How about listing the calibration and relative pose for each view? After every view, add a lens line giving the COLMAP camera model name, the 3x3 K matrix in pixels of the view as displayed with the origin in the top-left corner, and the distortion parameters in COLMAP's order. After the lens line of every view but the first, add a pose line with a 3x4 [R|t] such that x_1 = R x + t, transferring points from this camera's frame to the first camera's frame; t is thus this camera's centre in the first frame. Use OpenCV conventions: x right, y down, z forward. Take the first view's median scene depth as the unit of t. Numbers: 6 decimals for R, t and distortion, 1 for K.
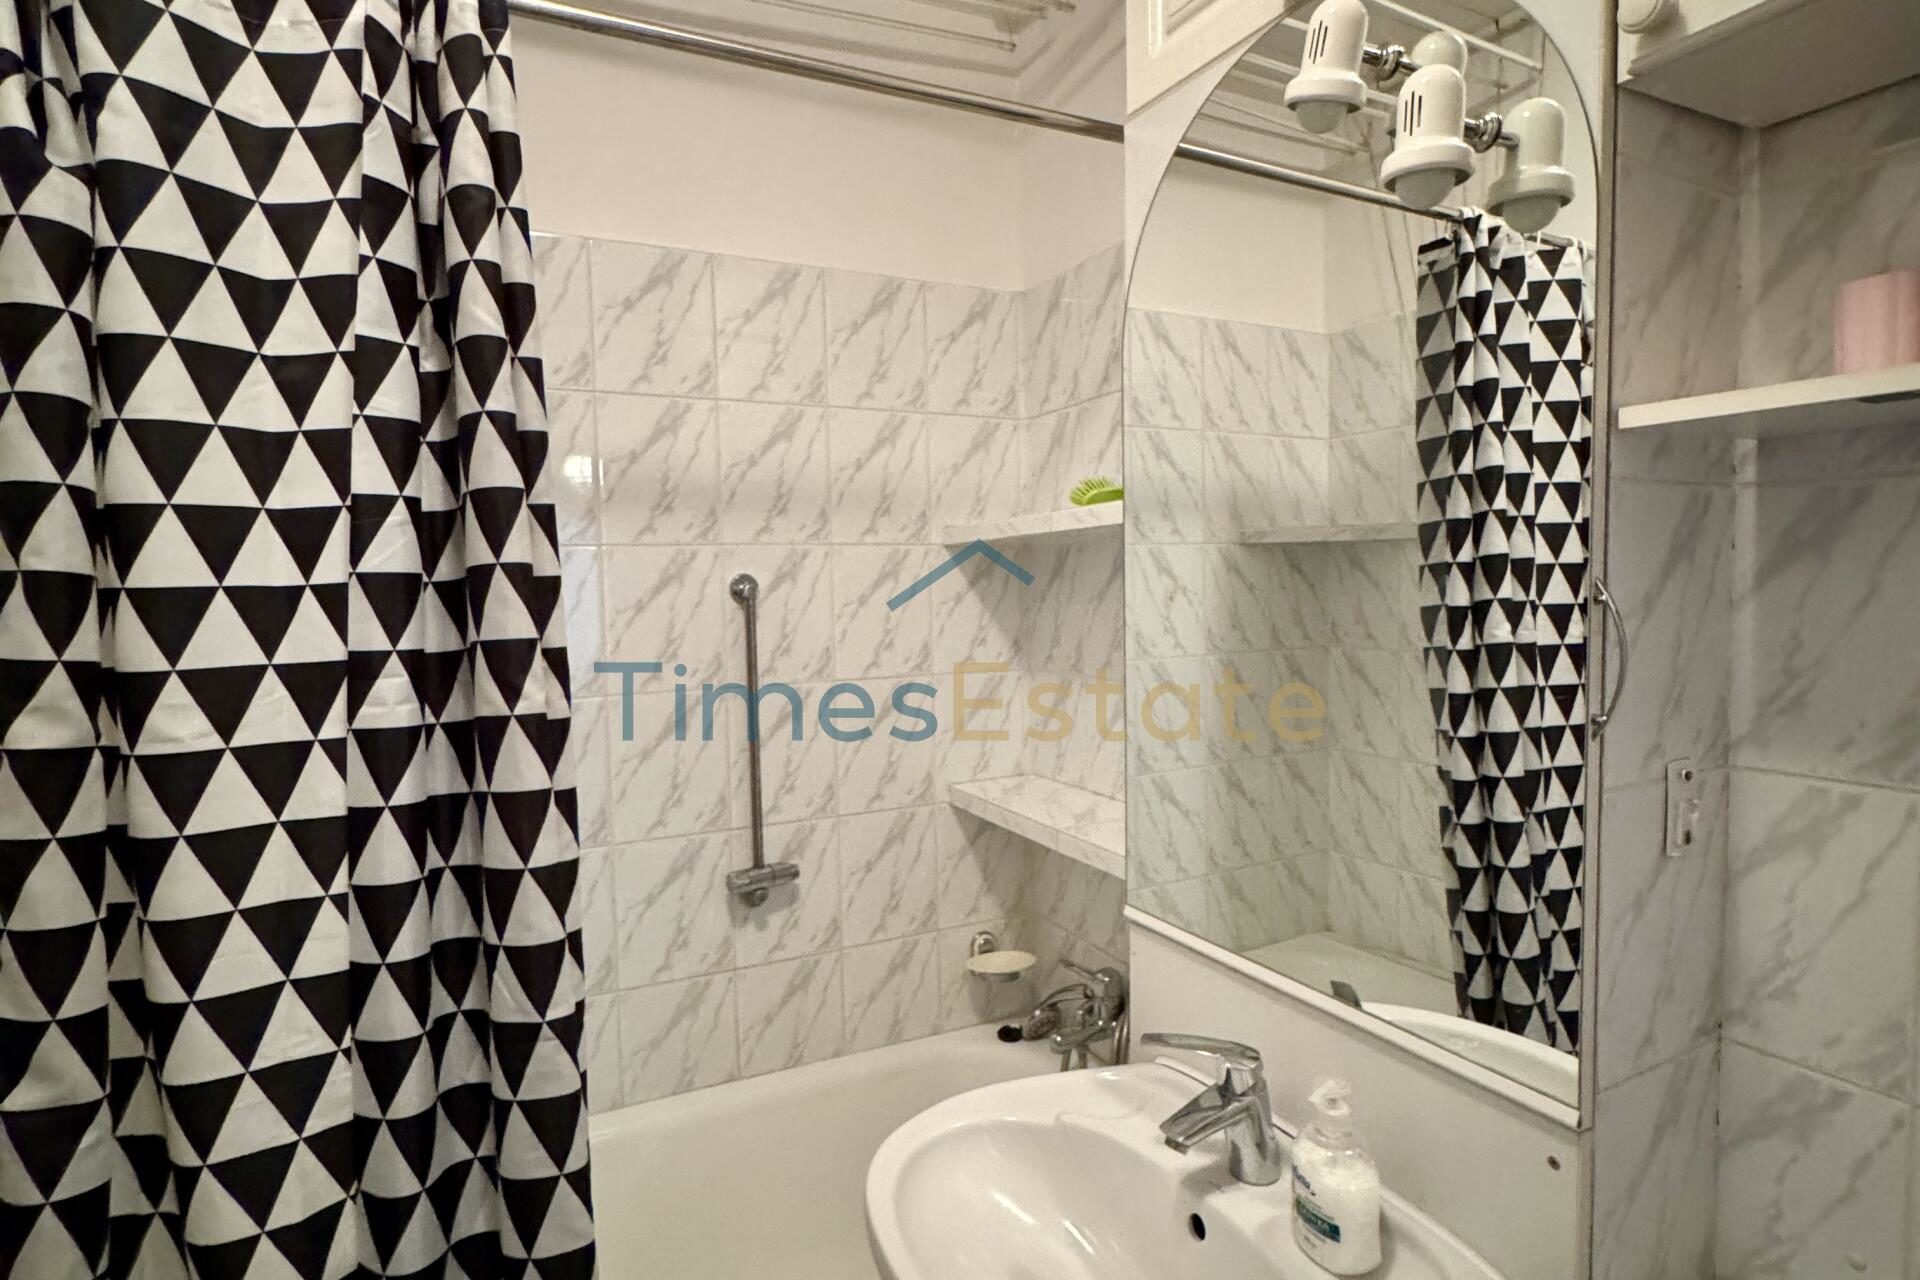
lens RADIAL K [[1024.5, 0, 956.6], [0, 1024.5, 639.3], [0, 0, 1]] dist [-0.001044, -0.000977]
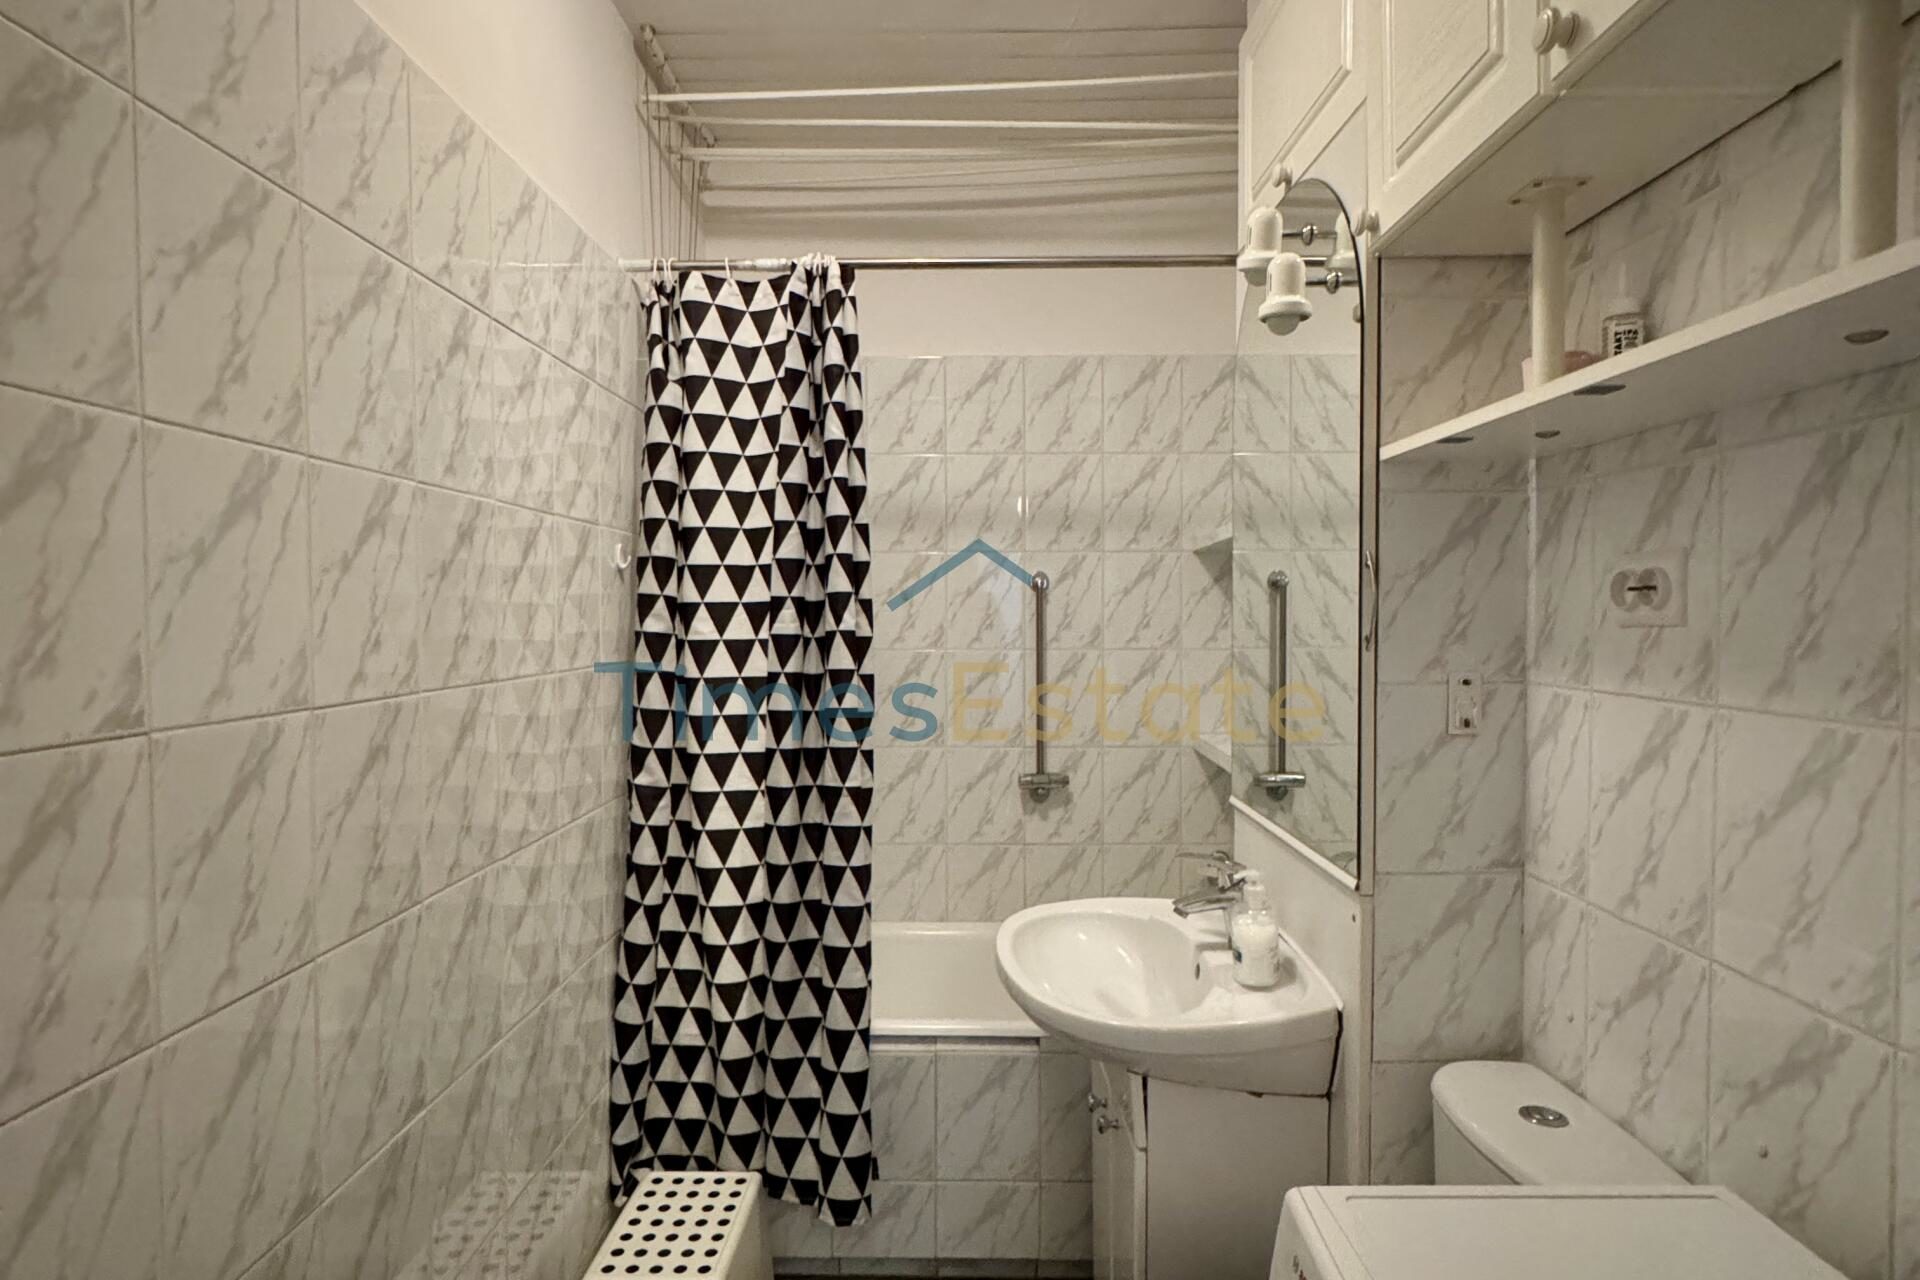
lens RADIAL K [[1024.5, 0, 956.6], [0, 1024.5, 639.3], [0, 0, 1]] dist [-0.001044, -0.000977]
pose [[0.887030, 0.028434, -0.460836, 0.688382], [-0.040368, 0.999056, -0.016060, 0.115234], [0.459944, 0.032848, 0.887340, -0.654439]]
